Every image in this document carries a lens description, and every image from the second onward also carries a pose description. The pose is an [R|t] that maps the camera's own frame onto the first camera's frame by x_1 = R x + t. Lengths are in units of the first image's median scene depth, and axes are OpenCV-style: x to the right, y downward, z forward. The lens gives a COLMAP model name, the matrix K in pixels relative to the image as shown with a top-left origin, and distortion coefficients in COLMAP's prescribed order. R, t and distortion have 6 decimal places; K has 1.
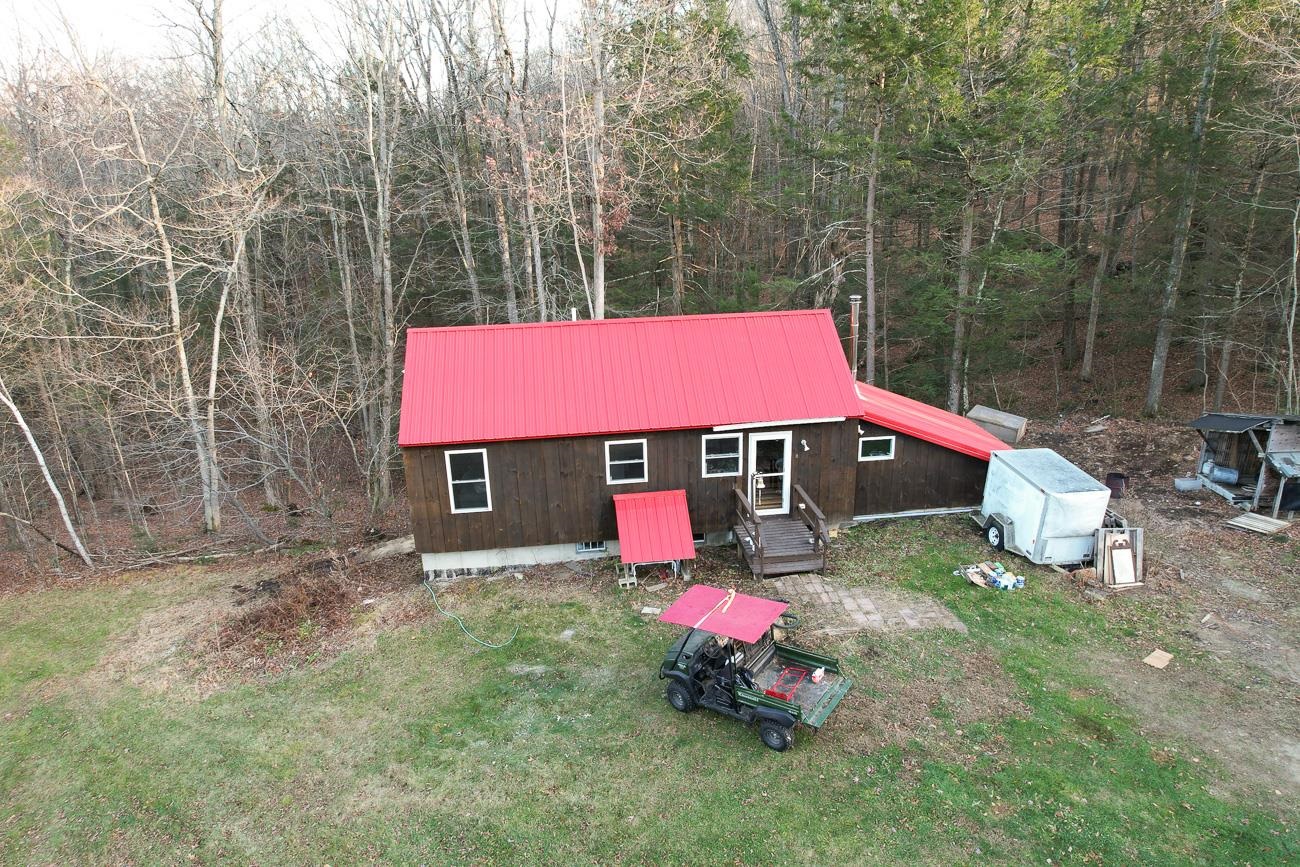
lens RADIAL K [[825.5, 0, 656.2], [0, 825.5, 434.8], [0, 0, 1]] dist [-0.031558, 0.000828]
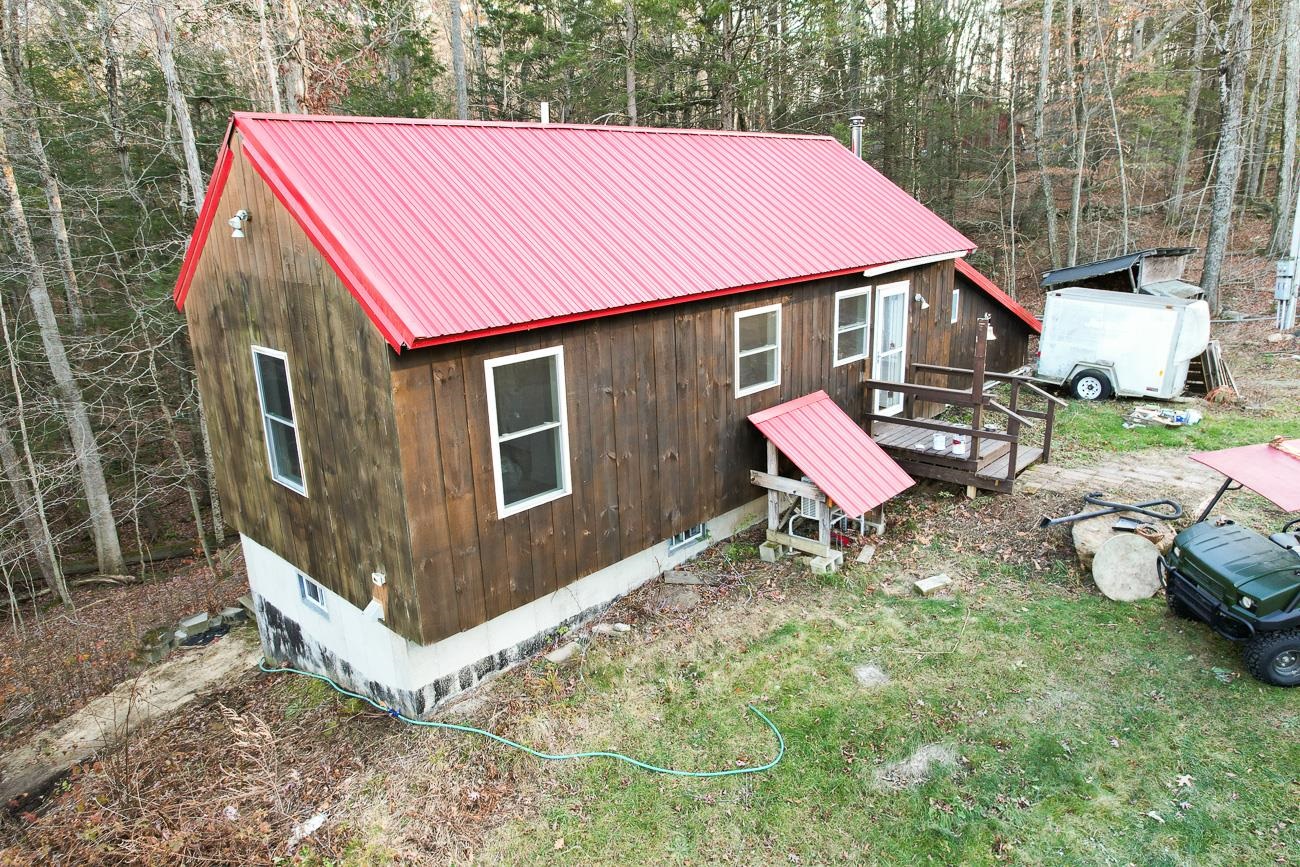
lens RADIAL K [[825.5, 0, 656.2], [0, 825.5, 434.8], [0, 0, 1]] dist [-0.031558, 0.000828]
pose [[0.775010, -0.179597, 0.605891, -0.424163], [0.223367, 0.974729, 0.003212, 0.069840], [-0.591156, 0.132847, 0.795541, 0.612399]]
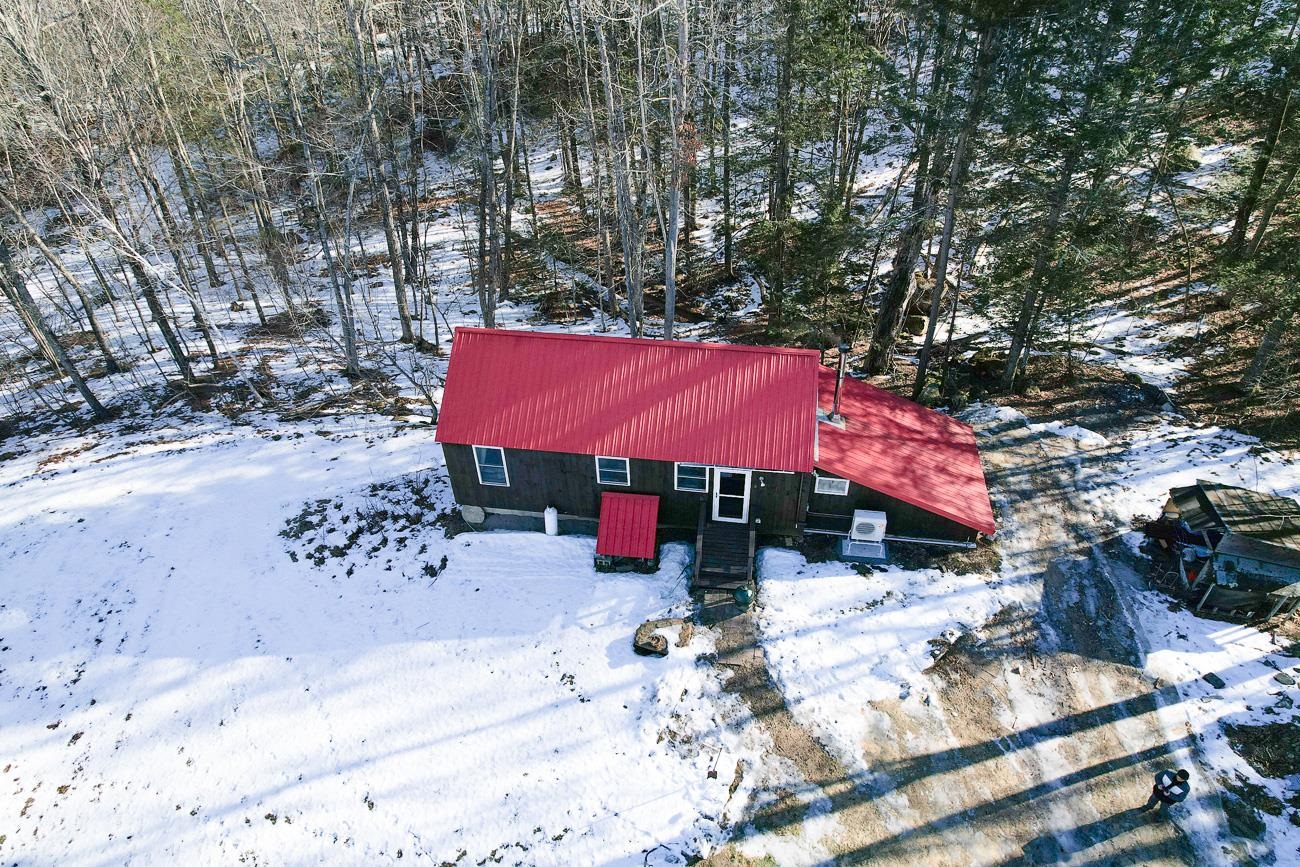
lens RADIAL K [[825.5, 0, 656.2], [0, 825.5, 434.8], [0, 0, 1]] dist [-0.031558, 0.000828]
pose [[0.964990, 0.173236, -0.196934, 0.258007], [-0.091855, 0.926500, 0.364913, -0.469499], [0.245676, -0.334048, 0.909976, -0.085152]]
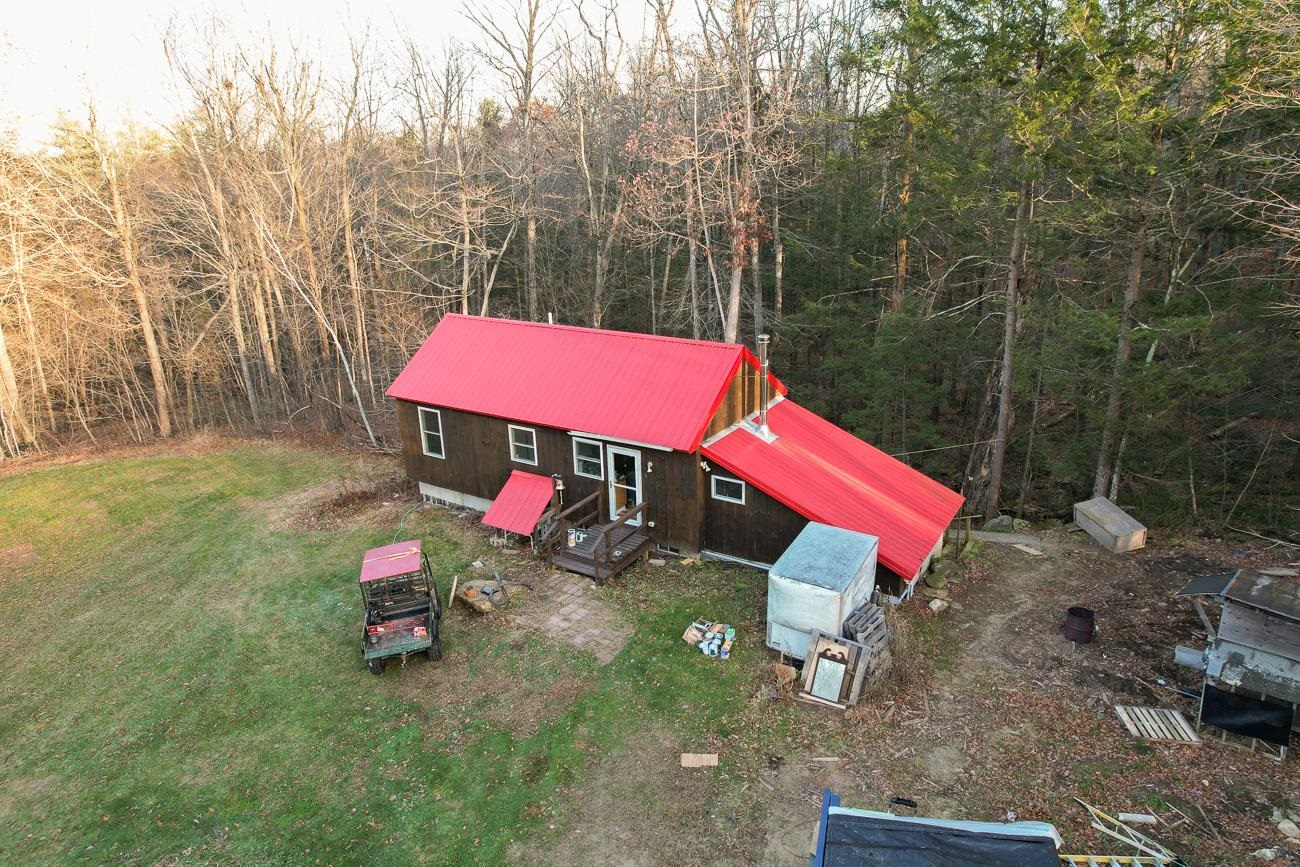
lens RADIAL K [[825.5, 0, 656.2], [0, 825.5, 434.8], [0, 0, 1]] dist [-0.031558, 0.000828]
pose [[0.777840, 0.209762, -0.592424, 0.816244], [-0.200710, 0.976203, 0.082120, -0.118243], [0.595551, 0.055029, 0.801430, 0.154659]]
